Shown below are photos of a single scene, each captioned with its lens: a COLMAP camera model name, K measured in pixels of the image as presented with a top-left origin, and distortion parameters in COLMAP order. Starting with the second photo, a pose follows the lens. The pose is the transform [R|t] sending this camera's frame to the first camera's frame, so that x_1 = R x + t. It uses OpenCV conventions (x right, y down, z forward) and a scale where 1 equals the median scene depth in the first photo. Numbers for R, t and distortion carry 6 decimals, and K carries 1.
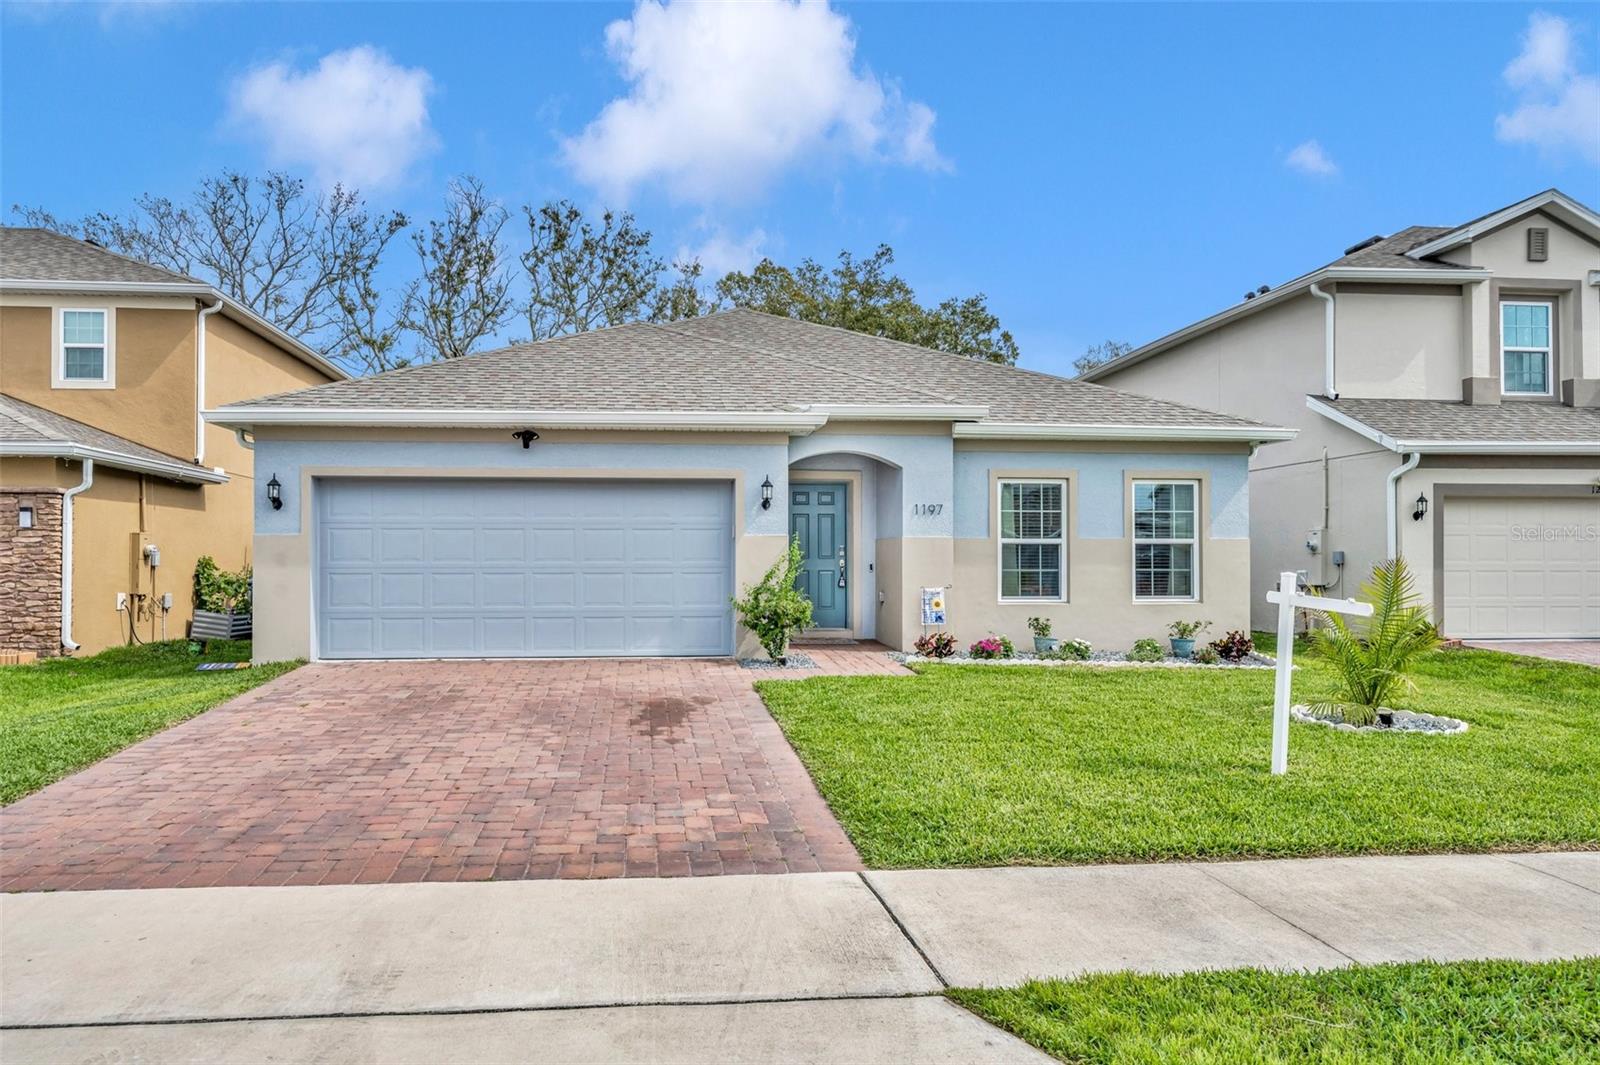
lens RADIAL K [[1160.0, 0, 794.6], [0, 1160.0, 558.0], [0, 0, 1]] dist [-0.001638, 0.001442]
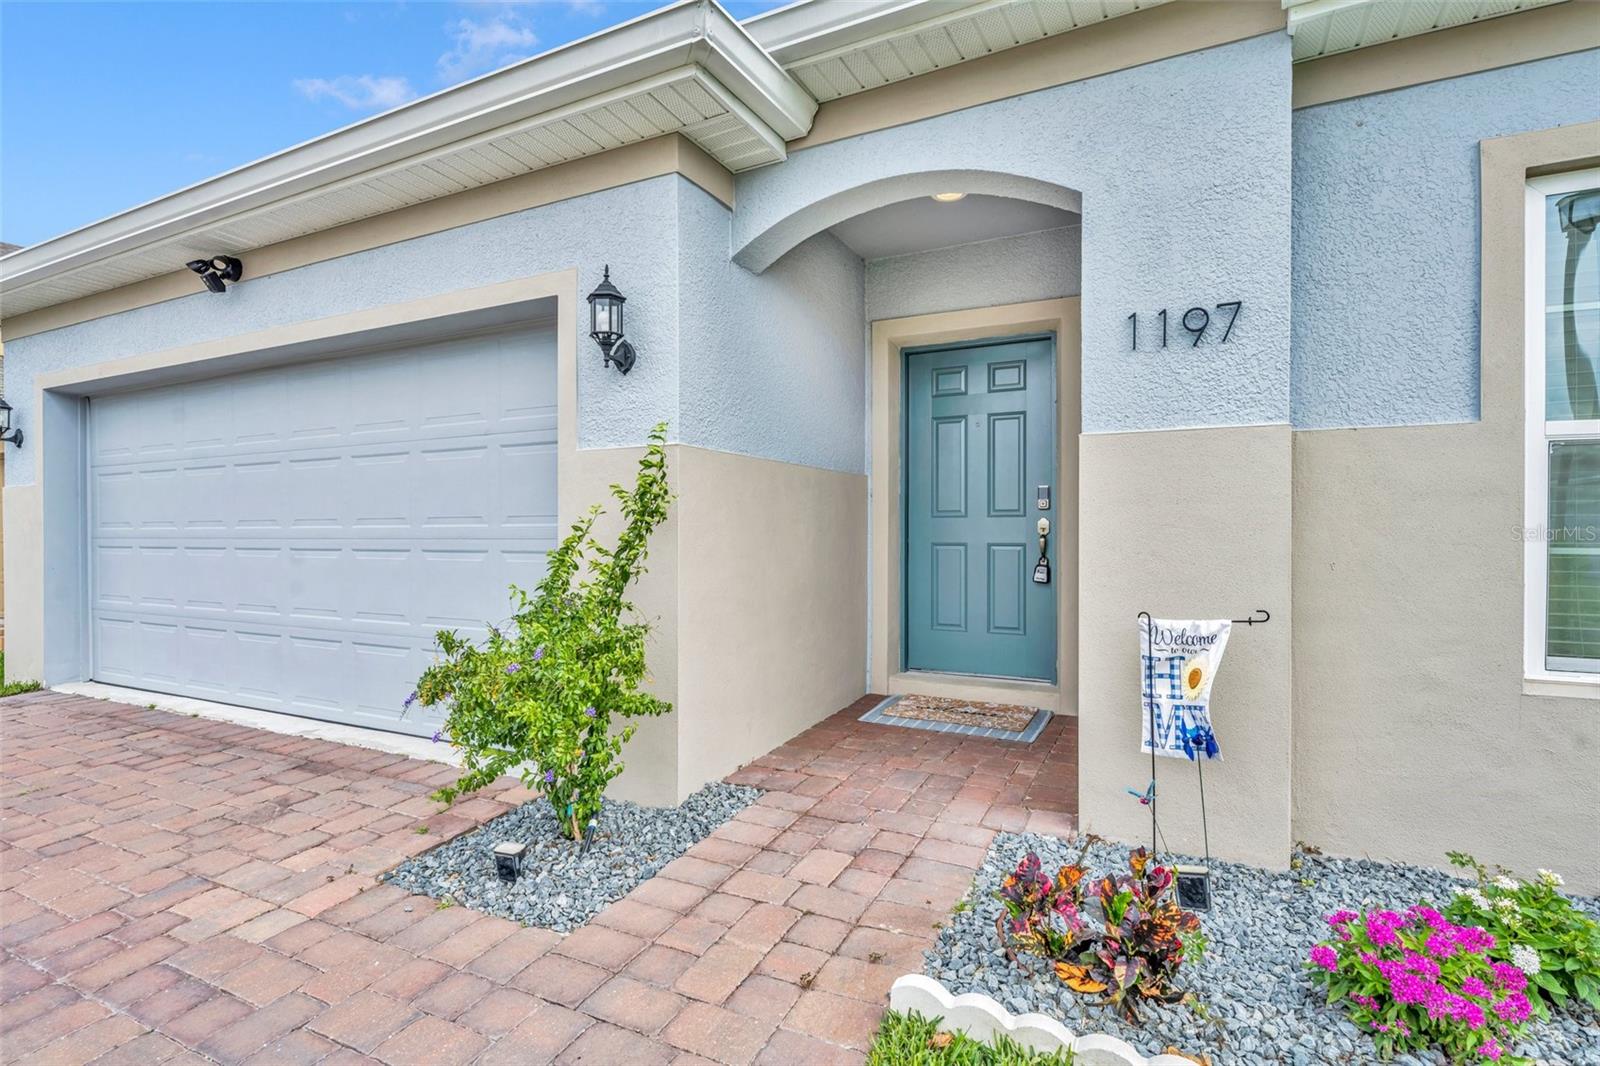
lens RADIAL K [[815.4, 0, 778.3], [0, 815.4, 536.2], [0, 0, 1]] dist [-0.002396, -0.000631]
pose [[0.824561, 0.005709, -0.565745, 0.143477], [-0.001303, 0.999966, 0.008193, 0.006003], [0.565772, -0.006018, 0.824540, 0.776057]]
